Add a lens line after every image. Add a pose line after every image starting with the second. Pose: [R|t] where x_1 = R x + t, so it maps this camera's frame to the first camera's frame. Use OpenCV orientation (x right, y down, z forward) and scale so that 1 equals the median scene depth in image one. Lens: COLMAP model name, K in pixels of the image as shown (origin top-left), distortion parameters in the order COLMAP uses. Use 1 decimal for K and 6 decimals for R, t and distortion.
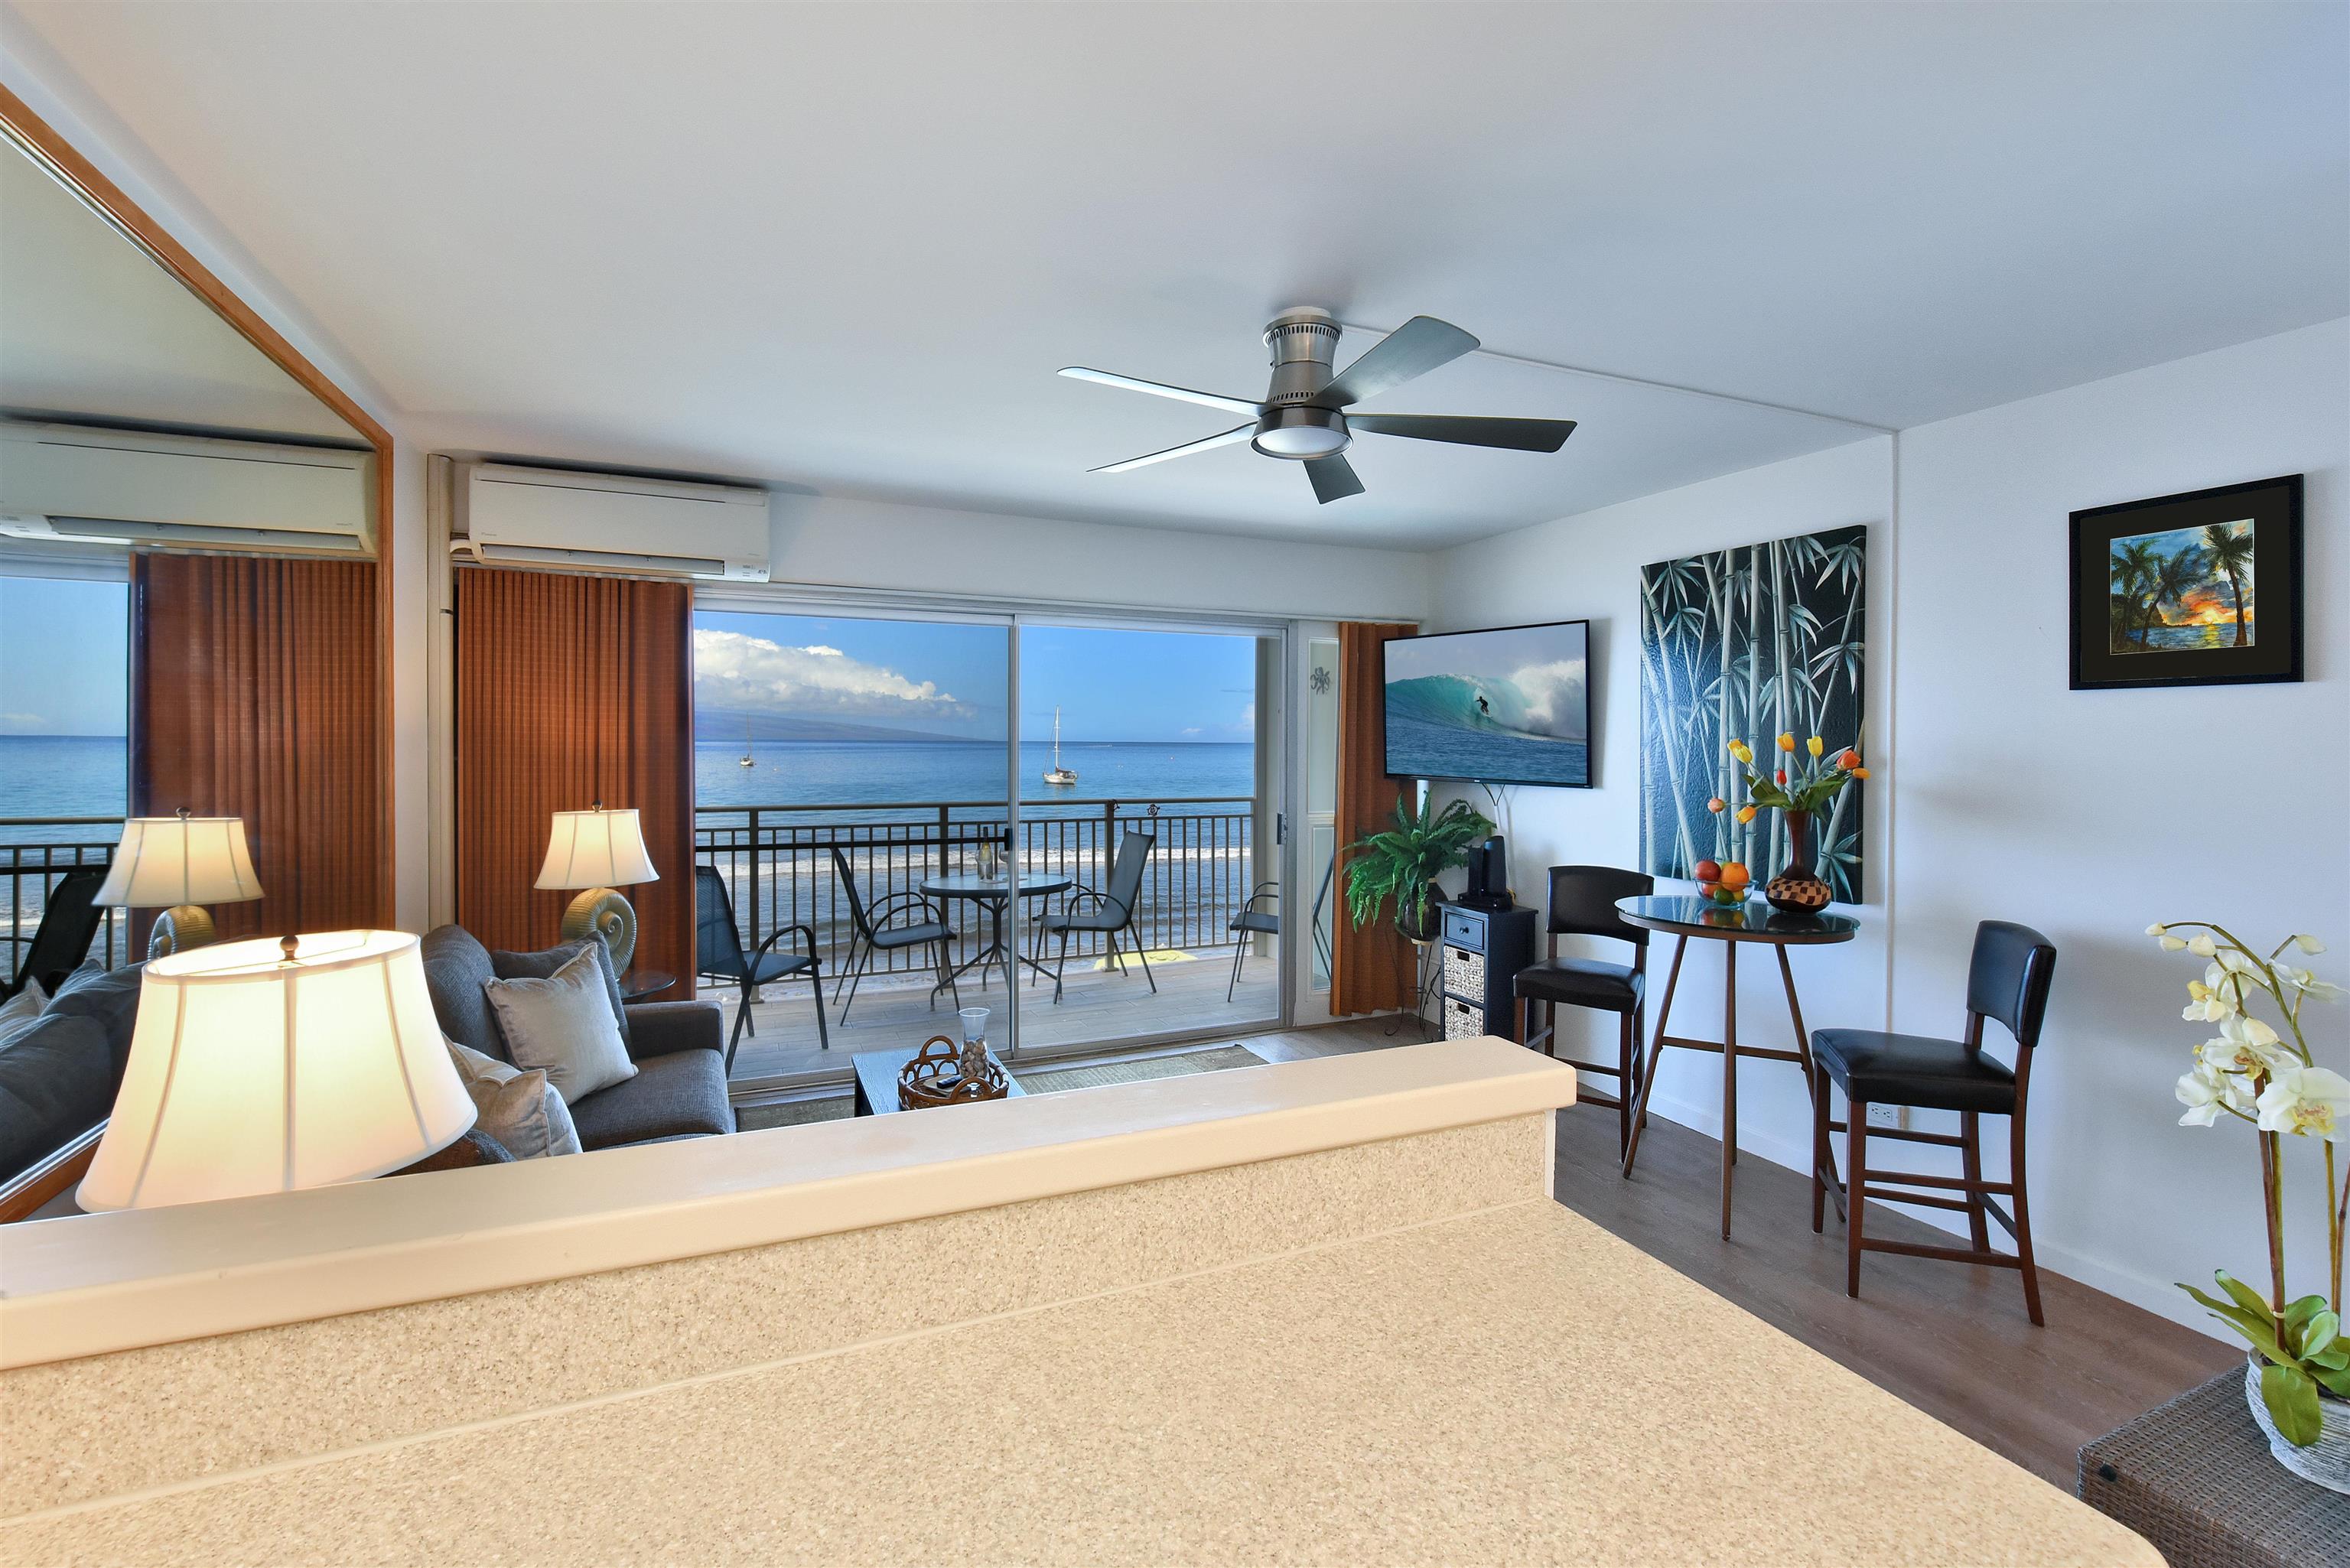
lens RADIAL K [[1074.4, 0, 1176.3], [0, 1074.4, 781.5], [0, 0, 1]] dist [0.003828, 0.000384]
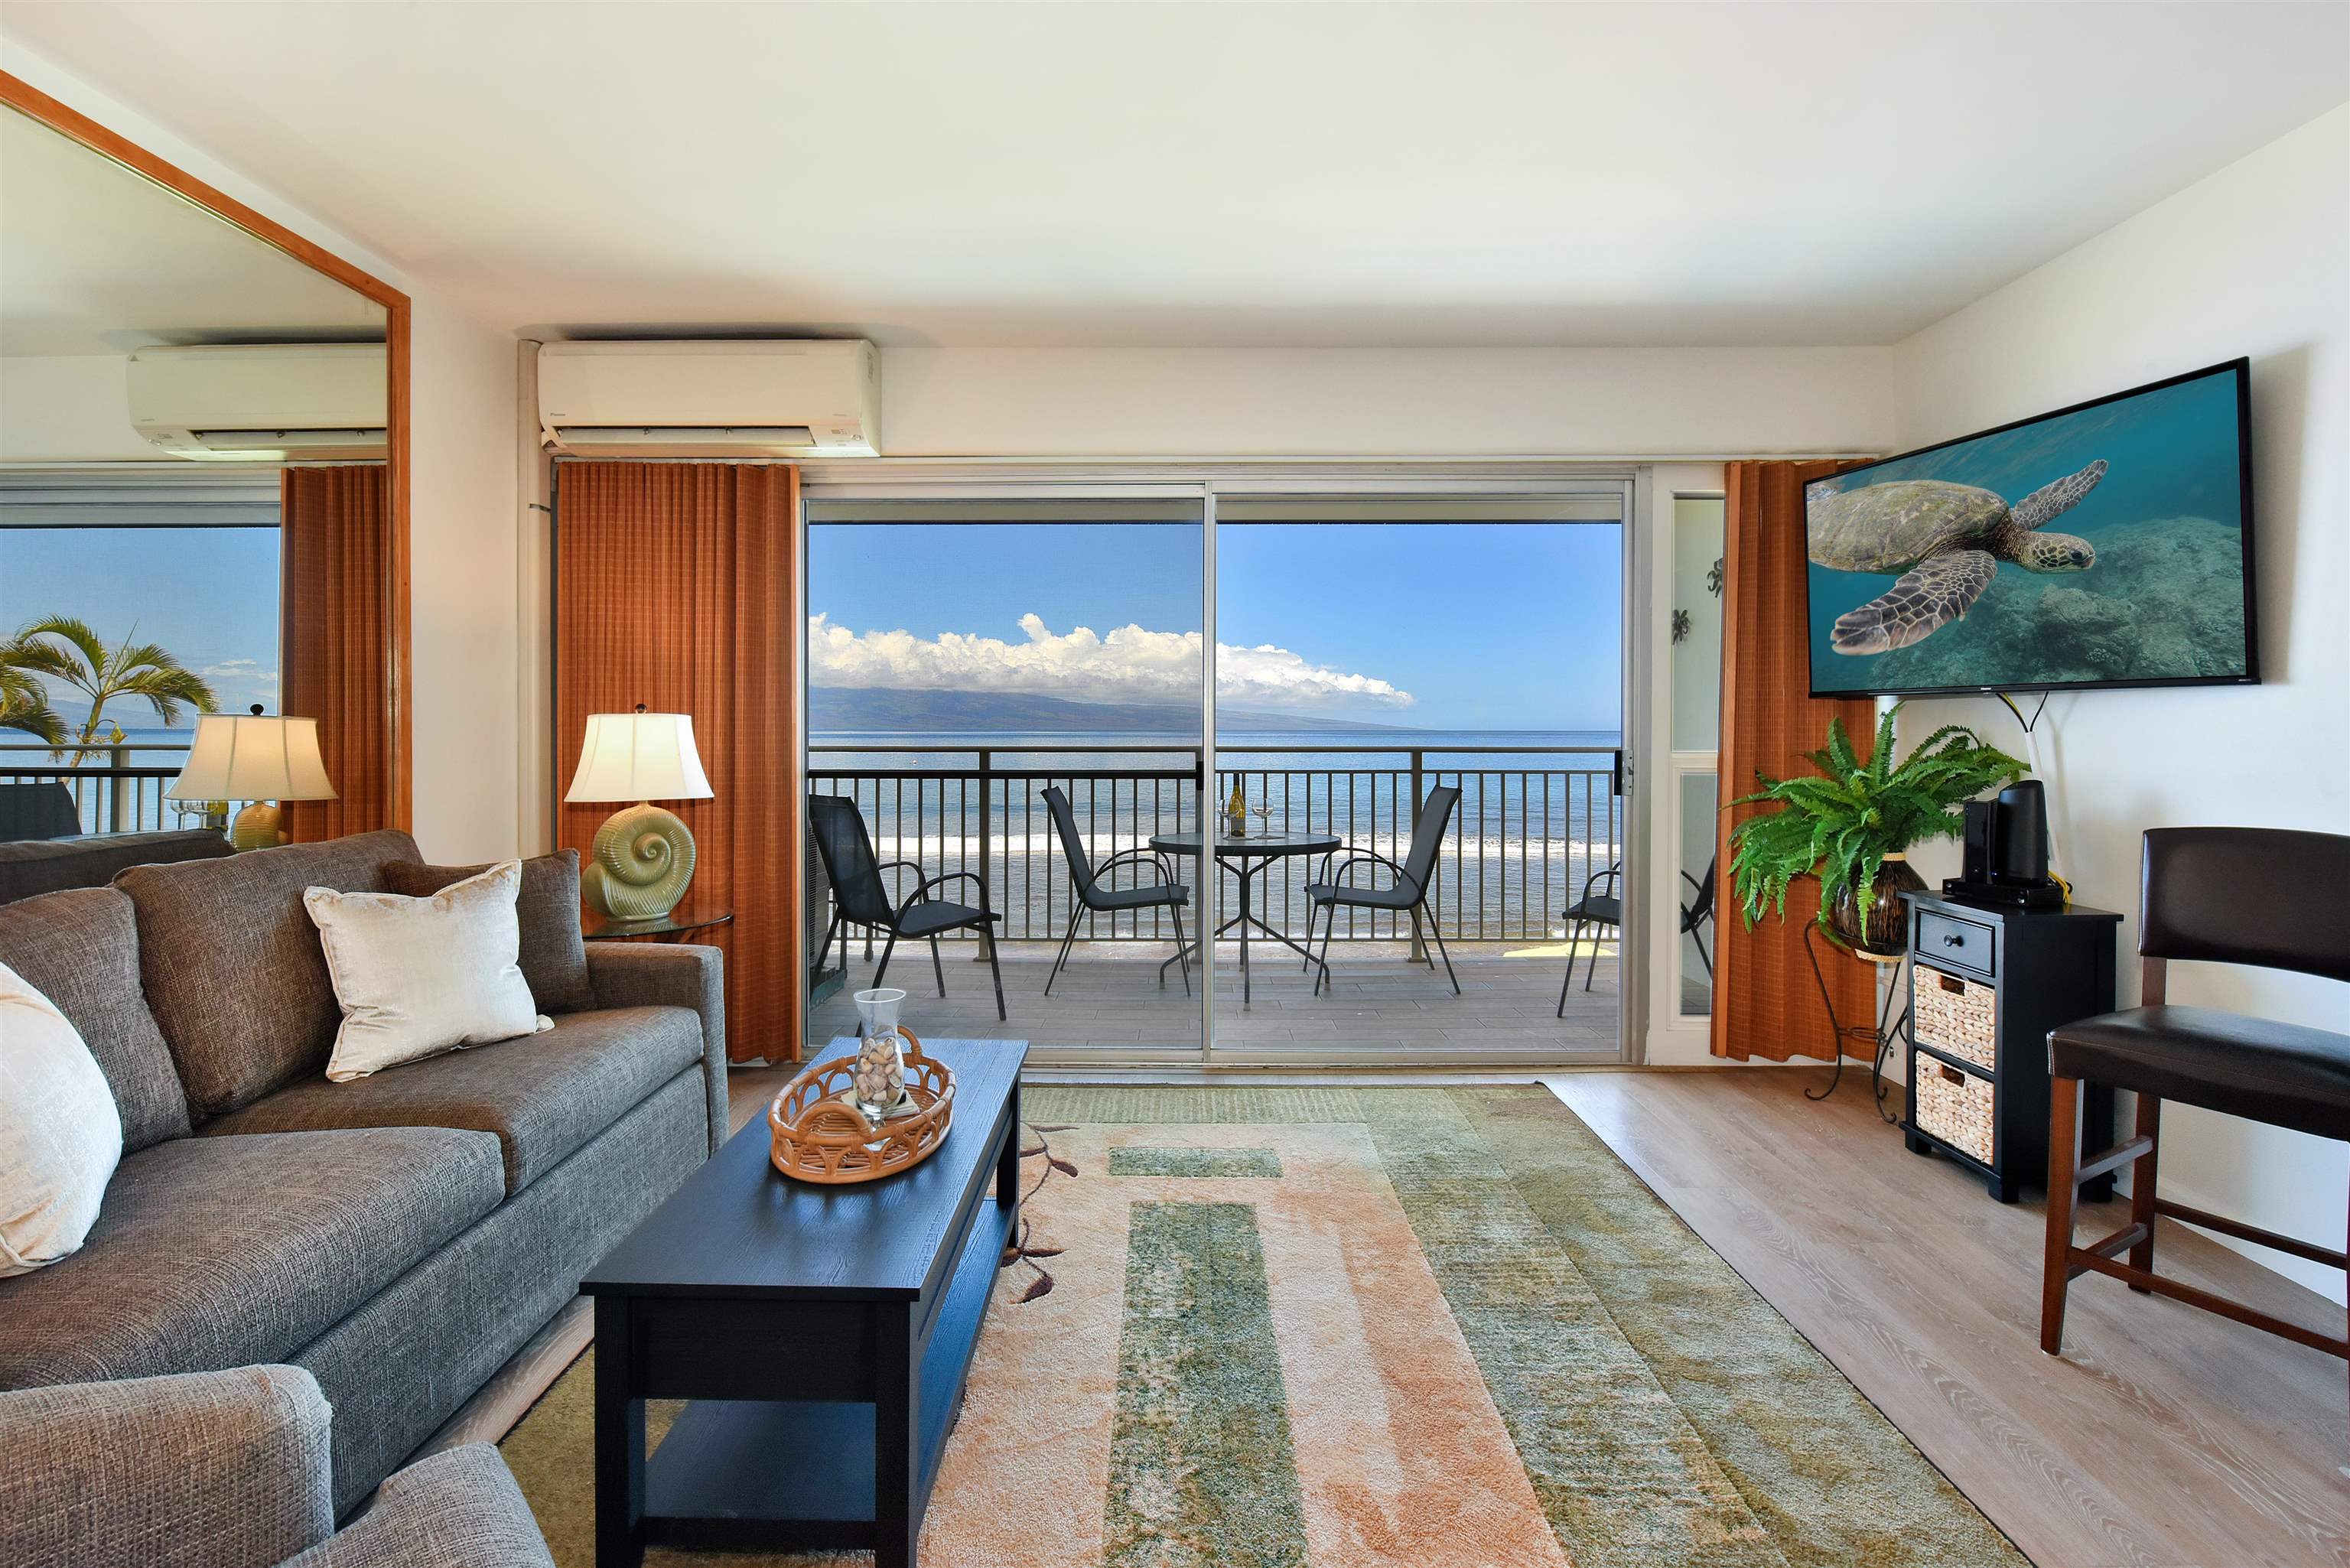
lens RADIAL K [[958.7, 0, 1167.2], [0, 958.7, 776.0], [0, 0, 1]] dist [-0.011362, -0.000225]
pose [[0.886222, 0.000513, -0.463260, 0.127583], [-0.002585, 0.999989, -0.003838, 0.051444], [0.463253, 0.004599, 0.886214, 0.343254]]
